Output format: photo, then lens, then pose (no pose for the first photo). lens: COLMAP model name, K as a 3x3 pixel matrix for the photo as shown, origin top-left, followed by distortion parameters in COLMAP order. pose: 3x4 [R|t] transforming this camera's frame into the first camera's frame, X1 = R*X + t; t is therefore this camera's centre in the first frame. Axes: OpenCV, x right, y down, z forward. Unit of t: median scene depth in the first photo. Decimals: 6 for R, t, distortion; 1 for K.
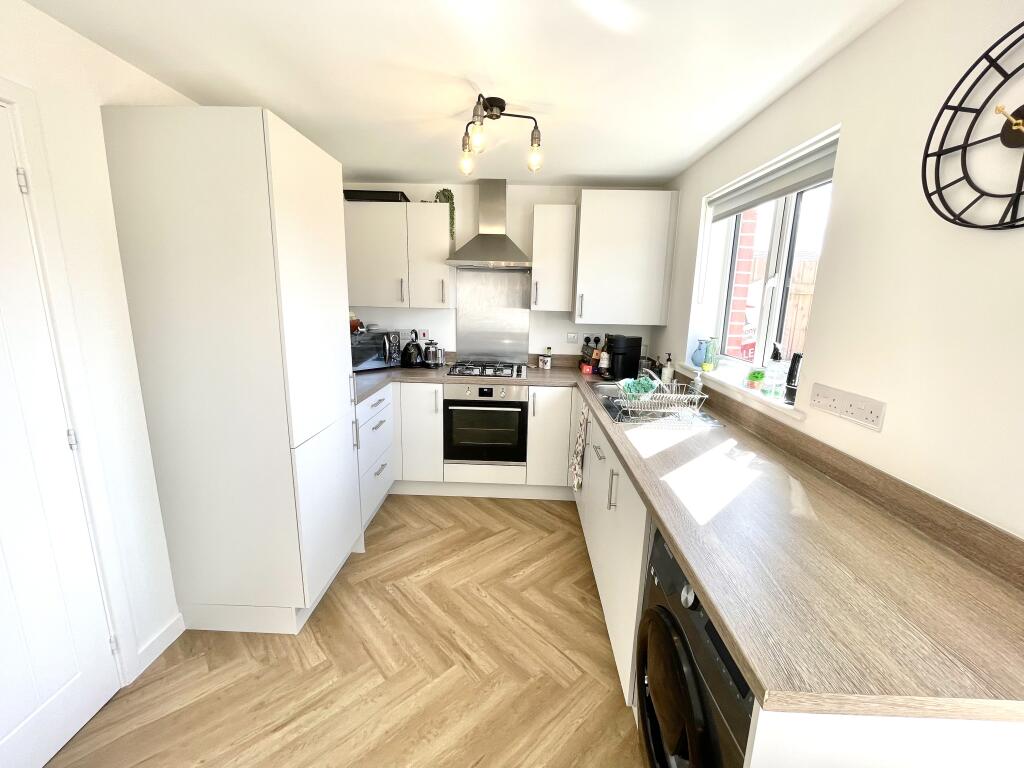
lens RADIAL K [[415.9, 0, 509.0], [0, 415.9, 379.7], [0, 0, 1]] dist [-0.001078, -0.000141]
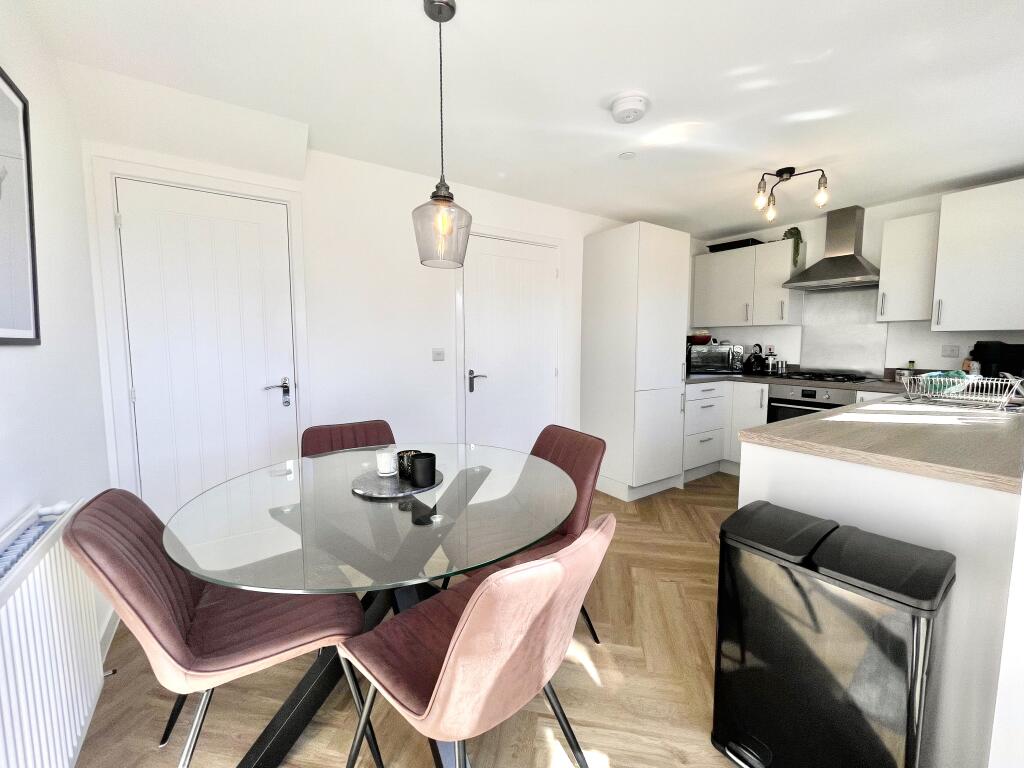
lens RADIAL K [[415.9, 0, 514.0], [0, 415.9, 381.7], [0, 0, 1]] dist [-0.001078, -0.000141]
pose [[0.592718, 0.050856, -0.803803, 0.365979], [-0.142126, 0.988947, -0.042232, 0.155371], [0.792771, 0.139273, 0.593394, -0.307131]]
